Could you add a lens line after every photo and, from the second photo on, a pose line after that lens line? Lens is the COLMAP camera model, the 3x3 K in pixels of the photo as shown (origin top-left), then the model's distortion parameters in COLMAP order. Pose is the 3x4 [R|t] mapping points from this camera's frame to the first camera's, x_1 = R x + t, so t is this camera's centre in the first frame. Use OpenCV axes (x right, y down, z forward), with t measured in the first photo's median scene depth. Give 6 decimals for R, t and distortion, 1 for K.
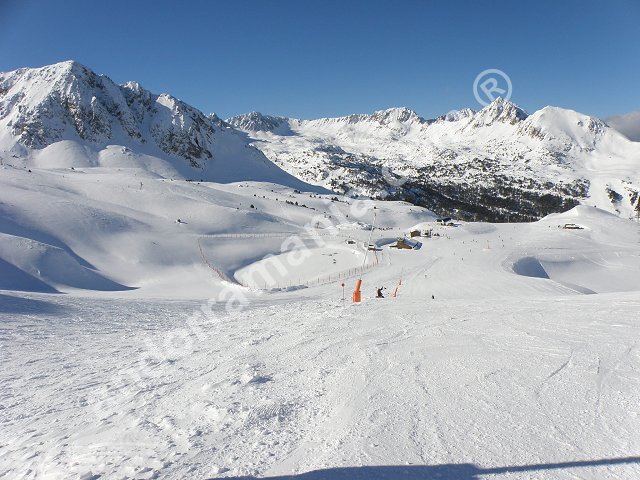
lens RADIAL K [[491.3, 0, 333.0], [0, 491.3, 249.8], [0, 0, 1]] dist [-0.167537, 0.130325]
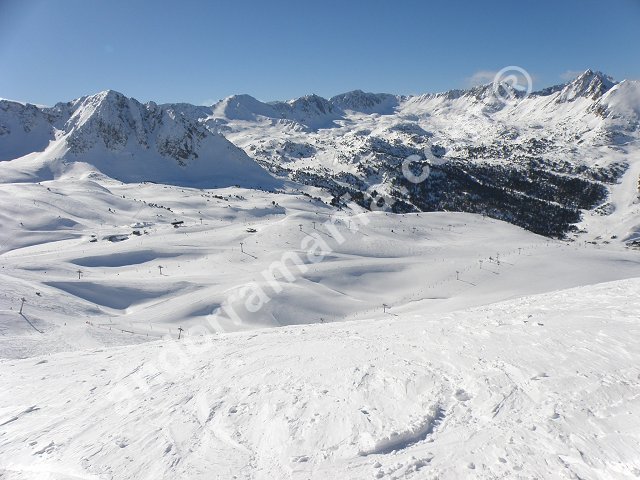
lens RADIAL K [[491.3, 0, 333.0], [0, 491.3, 249.8], [0, 0, 1]] dist [-0.167537, 0.130325]
pose [[0.952957, 0.053563, -0.298335, 0.222845], [-0.033626, 0.996869, 0.071569, -0.018838], [0.301235, -0.058170, 0.951774, -0.076236]]
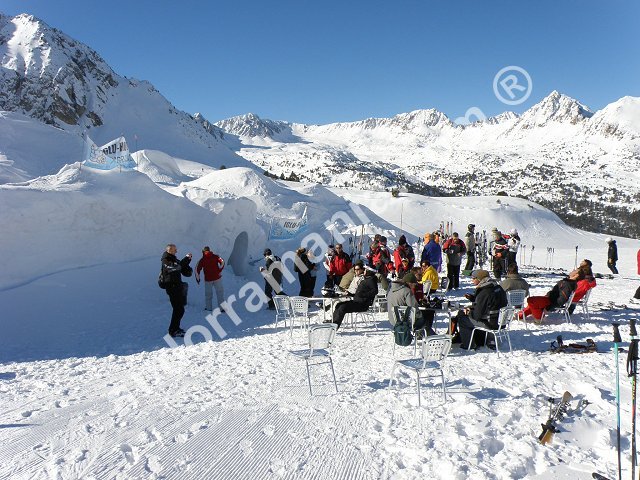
lens RADIAL K [[543.9, 0, 341.6], [0, 543.9, 242.4], [0, 0, 1]] dist [-0.059926, 0.006619]
pose [[0.999860, 0.008437, -0.014471, 0.014888], [-0.009418, 0.997563, -0.069134, -0.007363], [0.013852, 0.069261, 0.997502, 0.171309]]
